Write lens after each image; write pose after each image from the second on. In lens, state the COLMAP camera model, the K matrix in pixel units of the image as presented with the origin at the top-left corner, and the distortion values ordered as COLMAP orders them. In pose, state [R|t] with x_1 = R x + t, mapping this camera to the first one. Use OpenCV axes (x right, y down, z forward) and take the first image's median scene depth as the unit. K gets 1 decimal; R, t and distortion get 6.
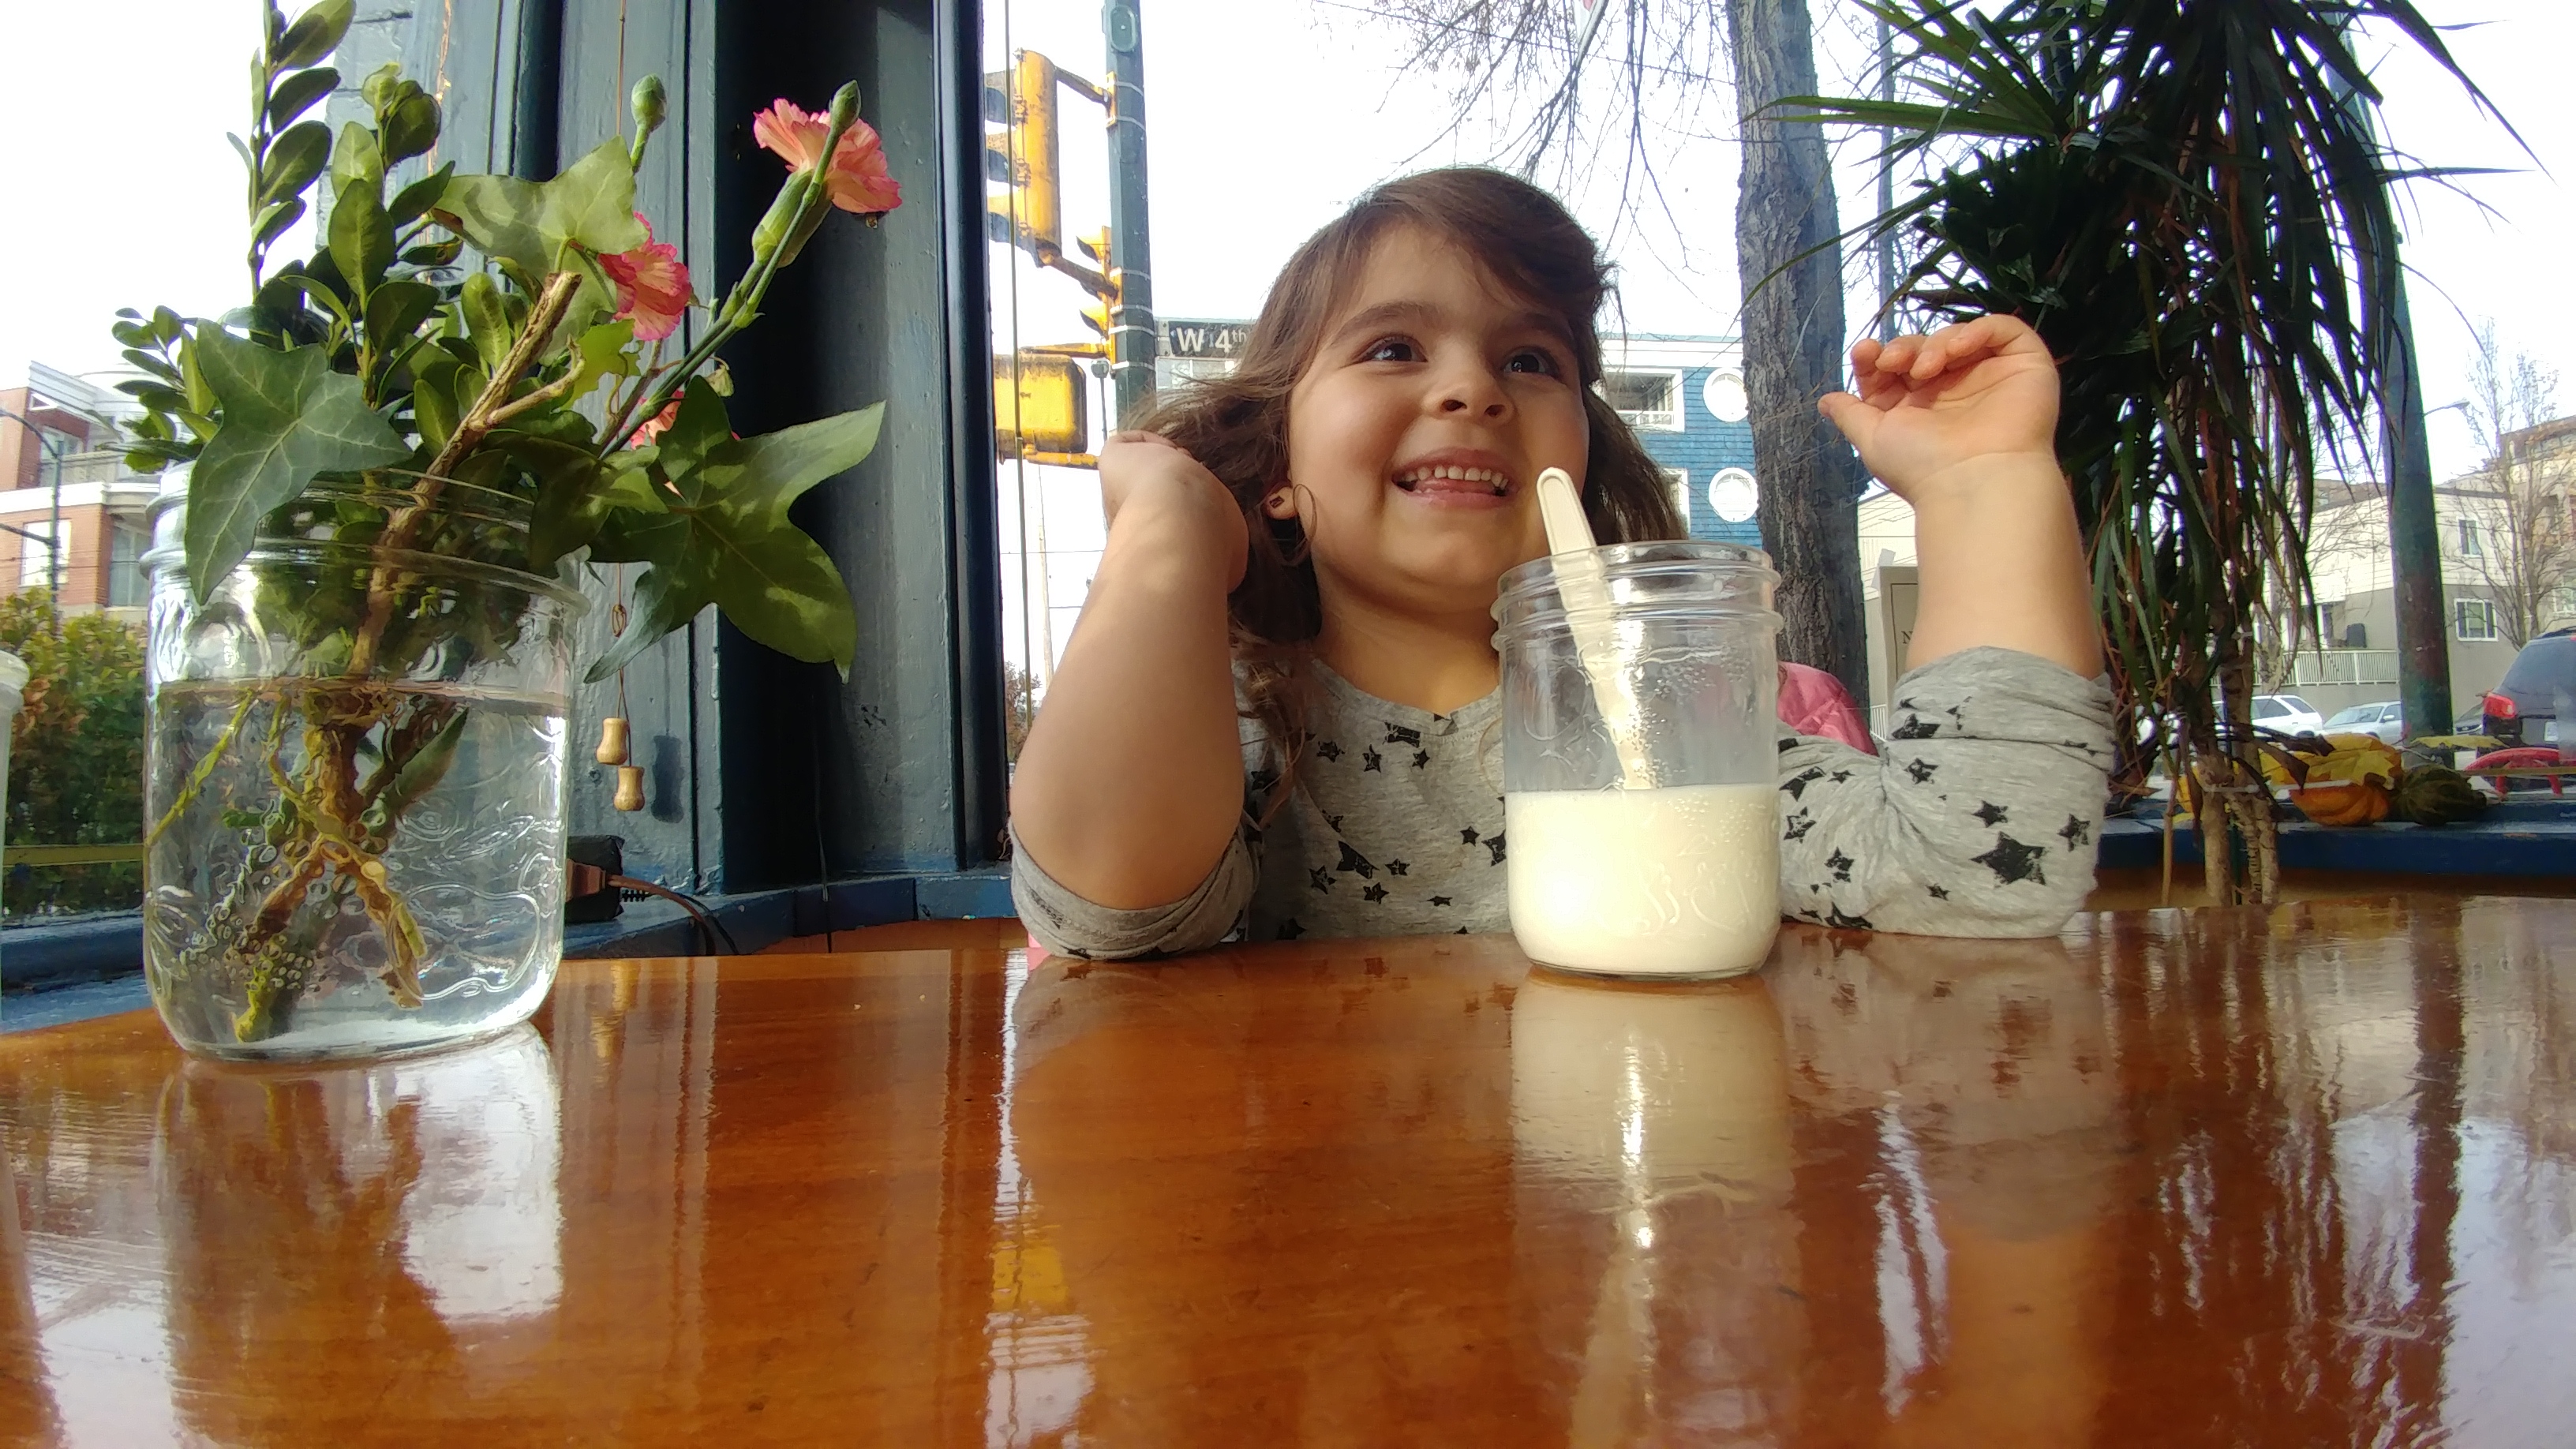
lens RADIAL K [[1158.9, 0, 1353.1], [0, 1158.9, 724.3], [0, 0, 1]] dist [-0.000297, -0.029498]
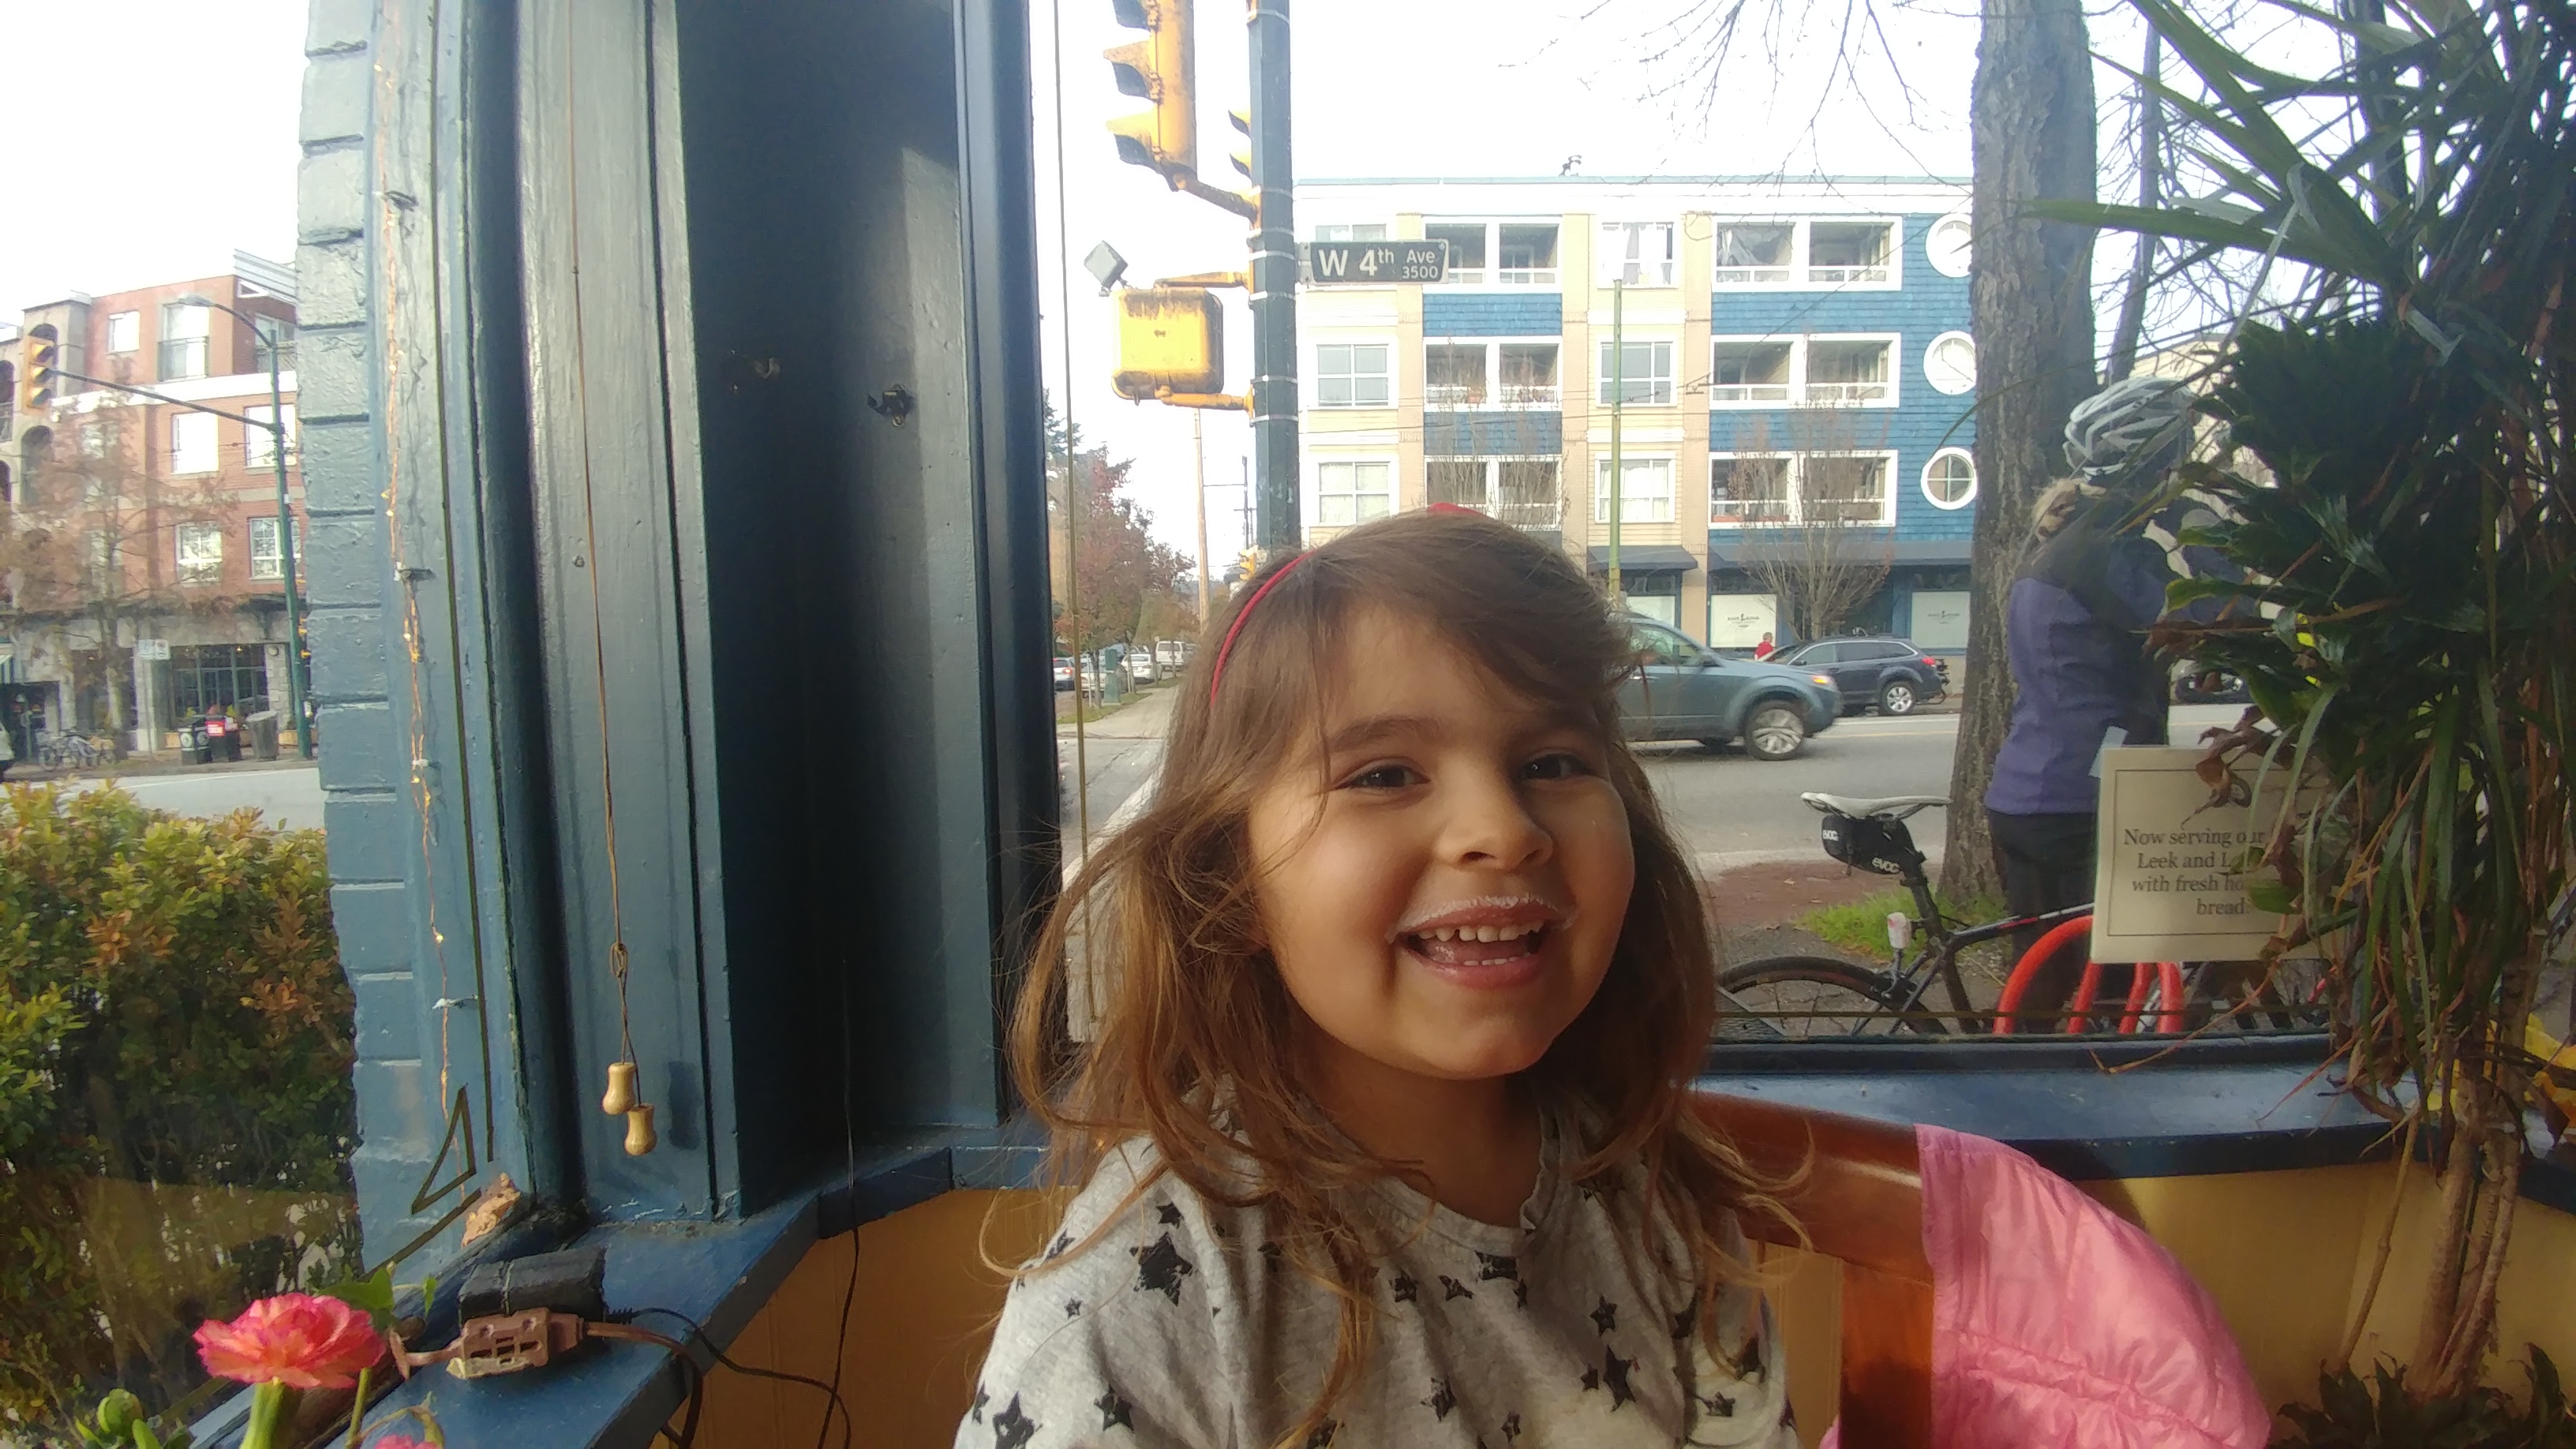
lens RADIAL K [[1158.9, 0, 1353.1], [0, 1158.9, 724.3], [0, 0, 1]] dist [-0.000297, -0.029498]
pose [[0.989074, 0.048916, -0.139069, 0.022396], [-0.027895, 0.988404, 0.149265, -0.106373], [0.144757, -0.143755, 0.978969, 0.041324]]
